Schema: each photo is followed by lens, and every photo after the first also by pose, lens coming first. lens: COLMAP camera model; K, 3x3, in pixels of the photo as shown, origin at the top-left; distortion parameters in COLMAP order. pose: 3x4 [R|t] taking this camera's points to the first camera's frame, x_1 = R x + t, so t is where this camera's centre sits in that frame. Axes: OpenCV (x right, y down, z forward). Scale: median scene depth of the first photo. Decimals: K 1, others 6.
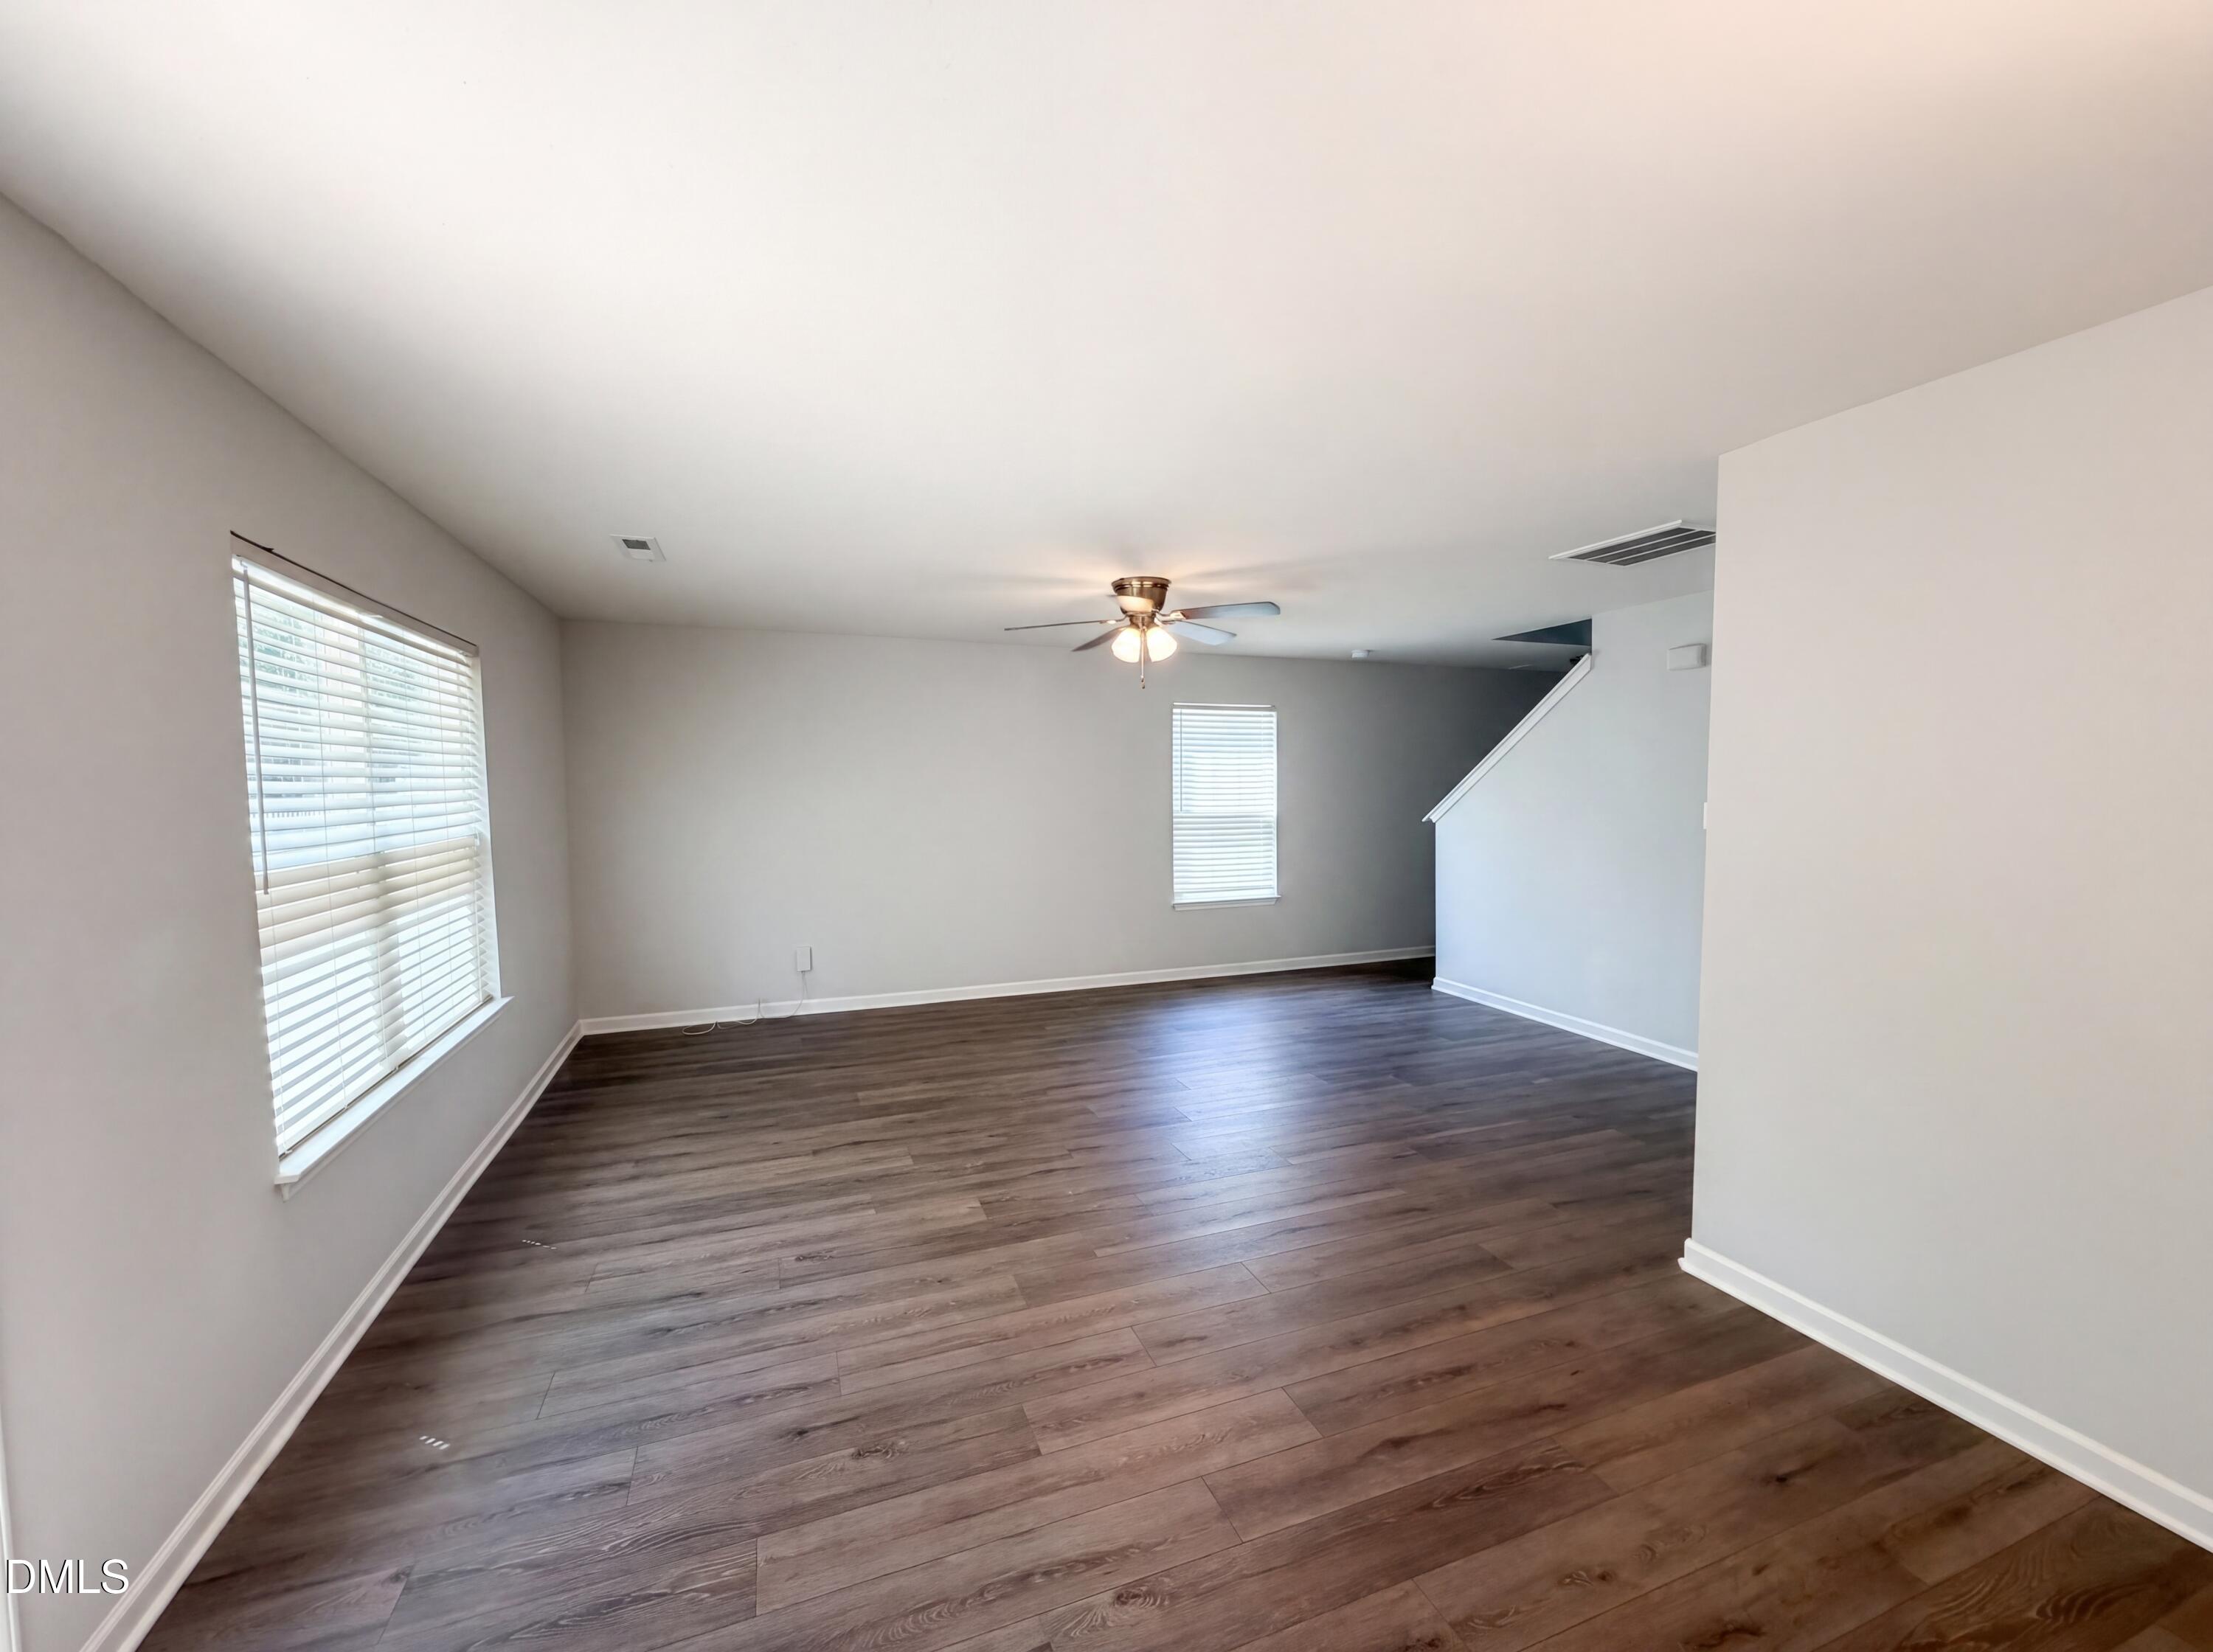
lens RADIAL K [[876.8, 0, 1103.9], [0, 876.8, 821.5], [0, 0, 1]] dist [0.000541, 0.000015]
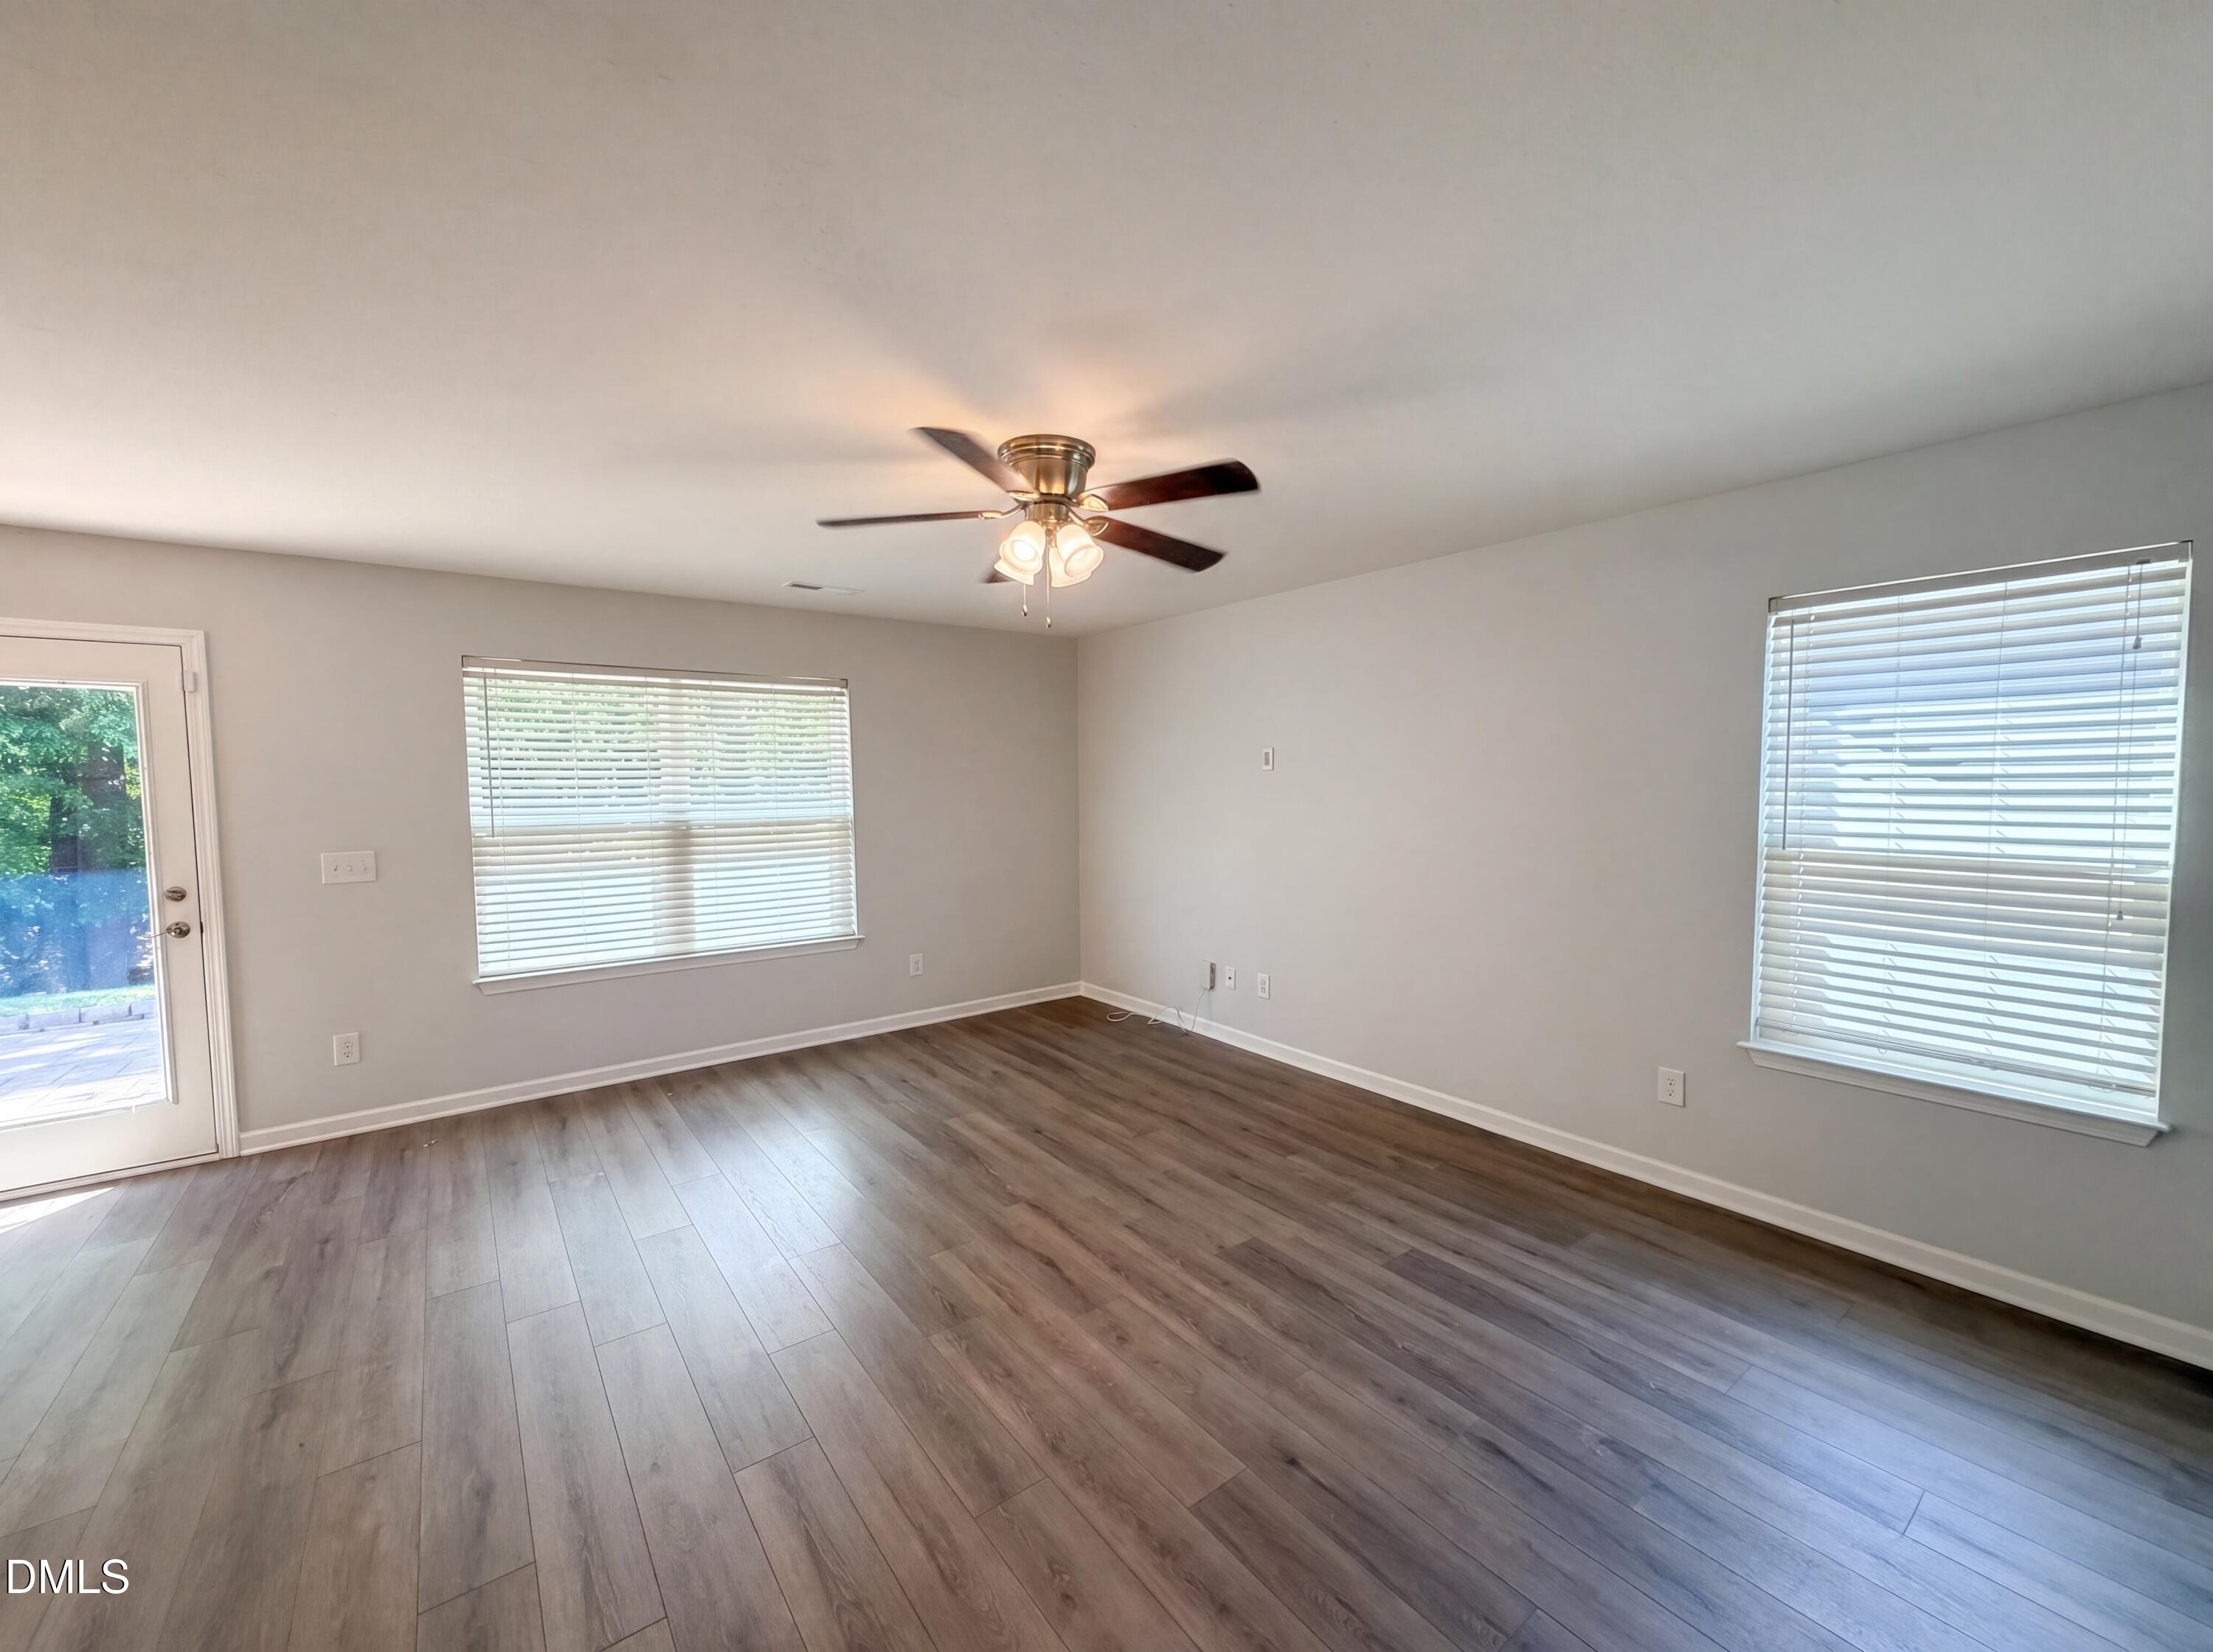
lens RADIAL K [[876.8, 0, 1107.7], [0, 876.8, 834.1], [0, 0, 1]] dist [0.000541, 0.000015]
pose [[0.290839, 0.063788, -0.954643, 0.669173], [-0.037454, 0.997769, 0.055259, -0.046801], [0.956039, 0.019684, 0.292579, 0.888773]]
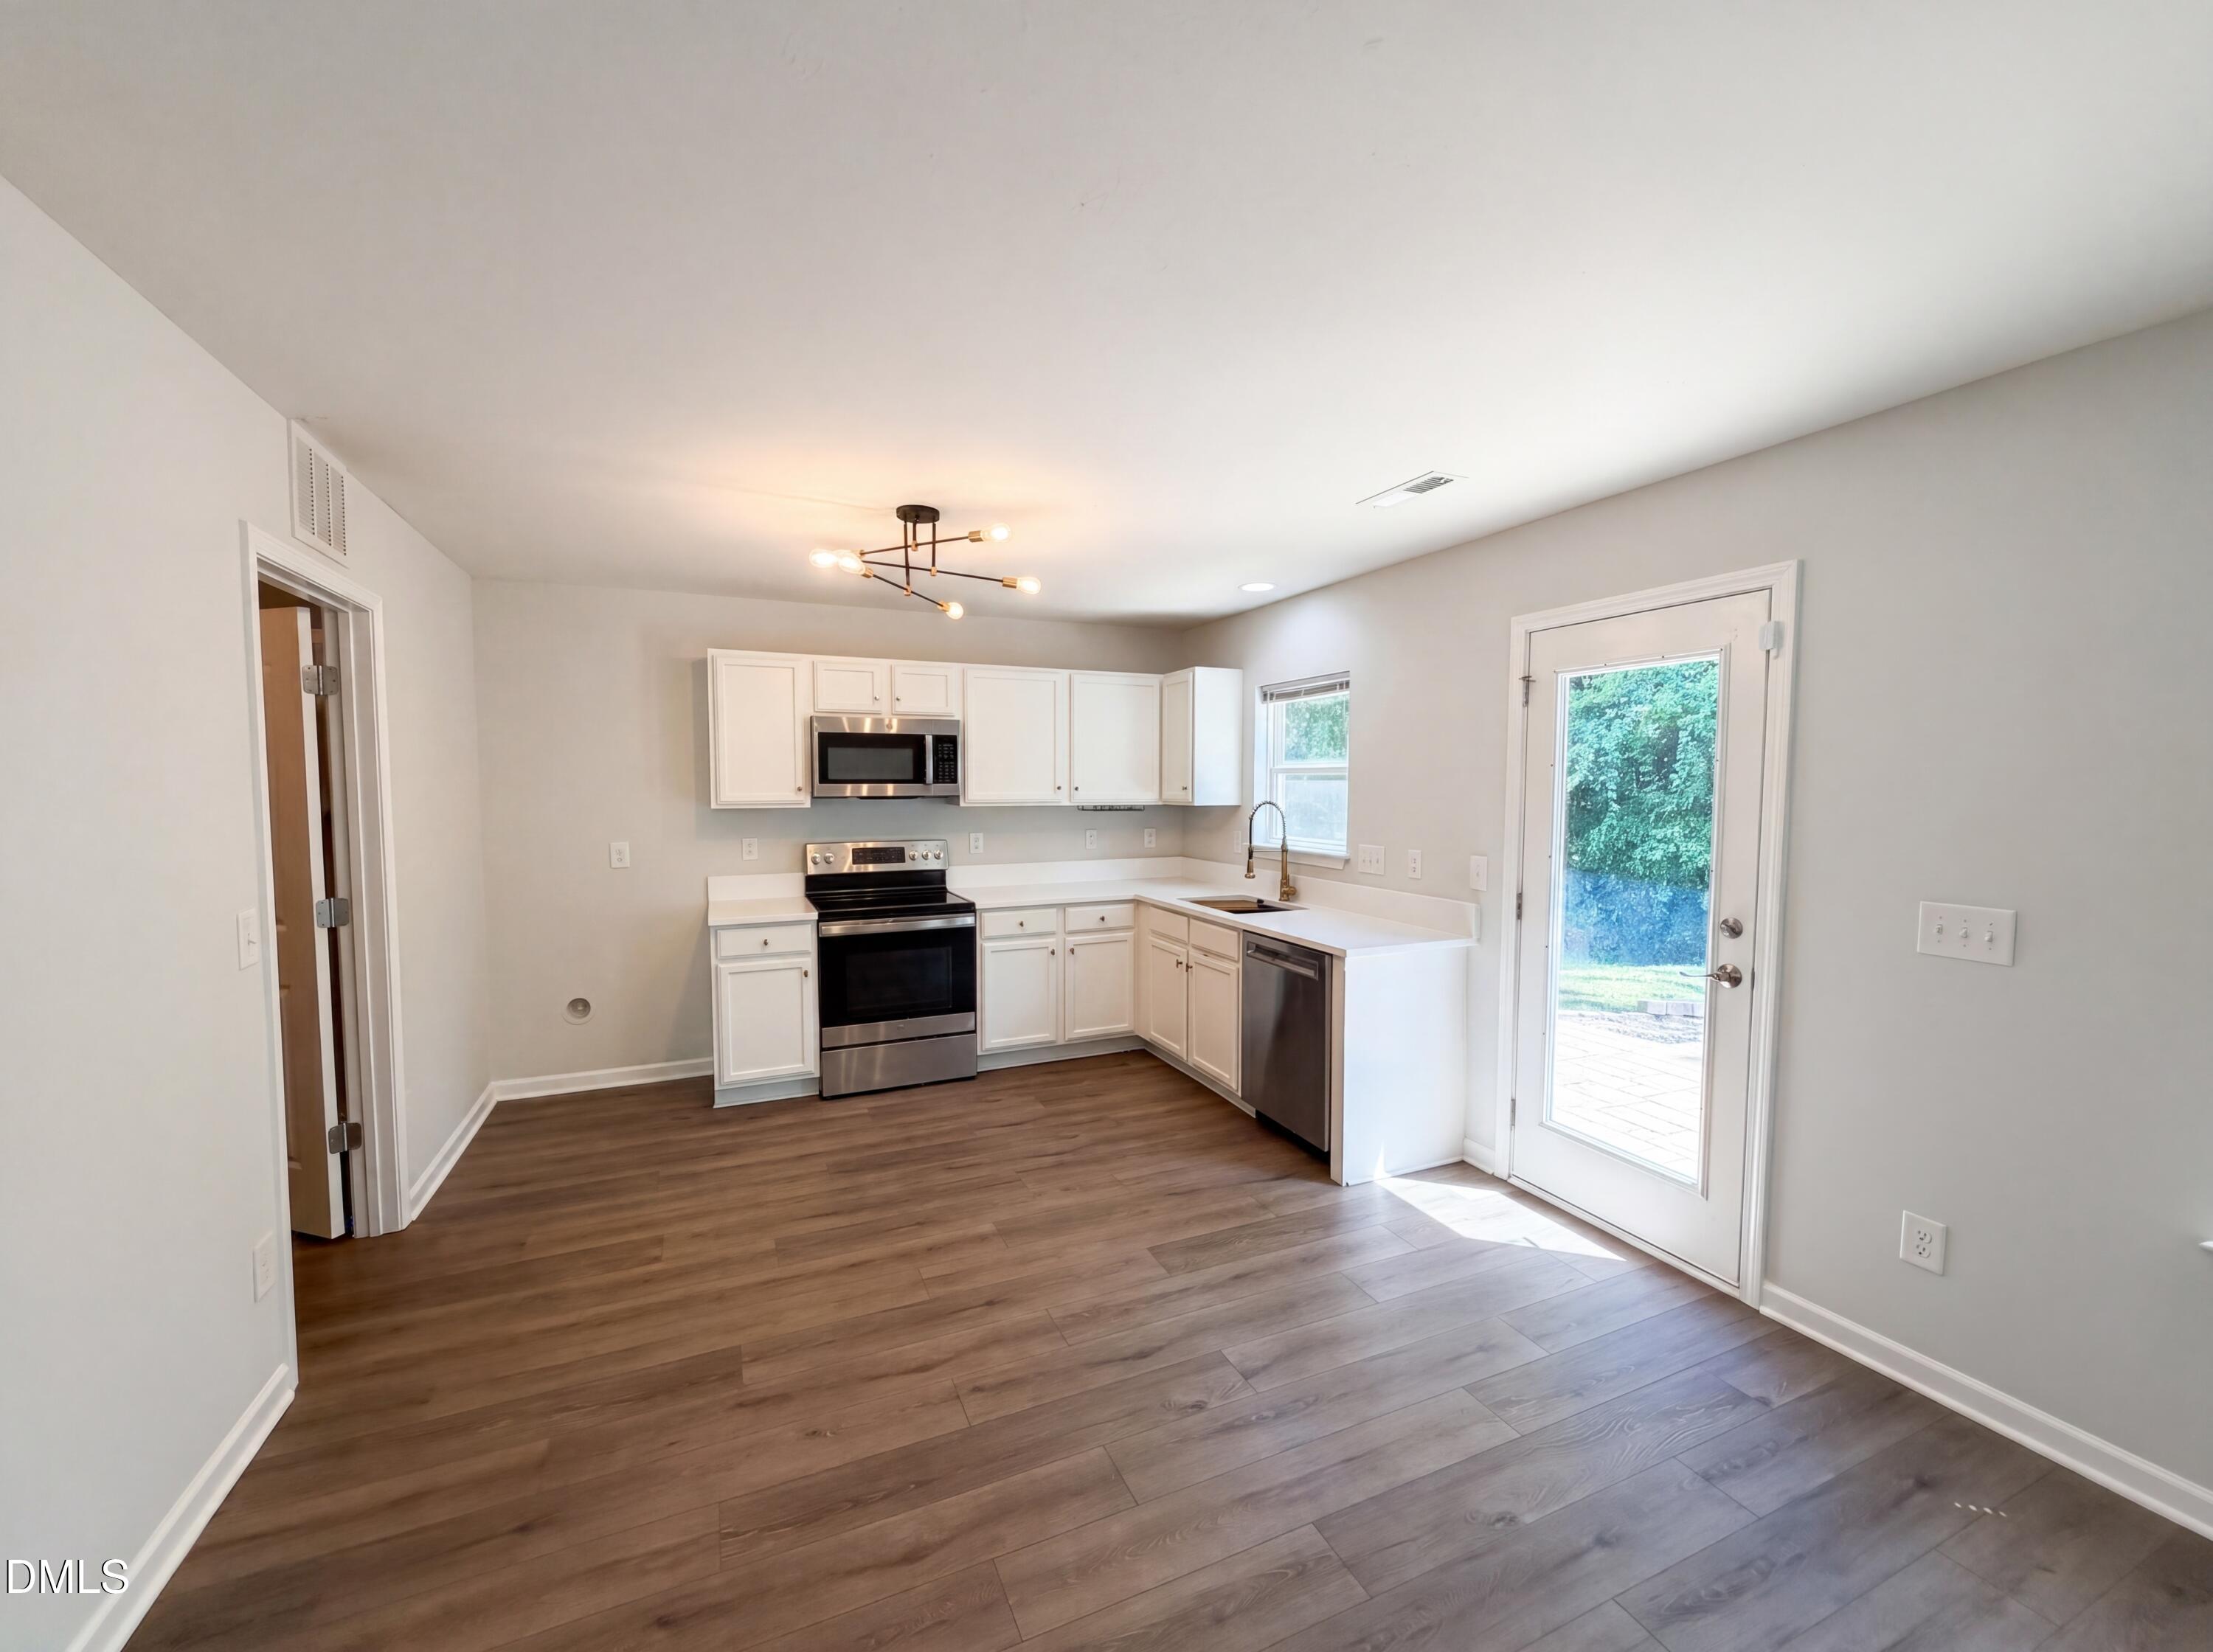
lens RADIAL K [[876.8, 0, 1099.6], [0, 876.8, 826.8], [0, 0, 1]] dist [0.000541, 0.000015]
pose [[-0.998340, 0.005317, -0.057353, 0.089553], [-0.000678, 0.994576, 0.104012, -0.045997], [0.057595, 0.103879, -0.992921, 0.871800]]
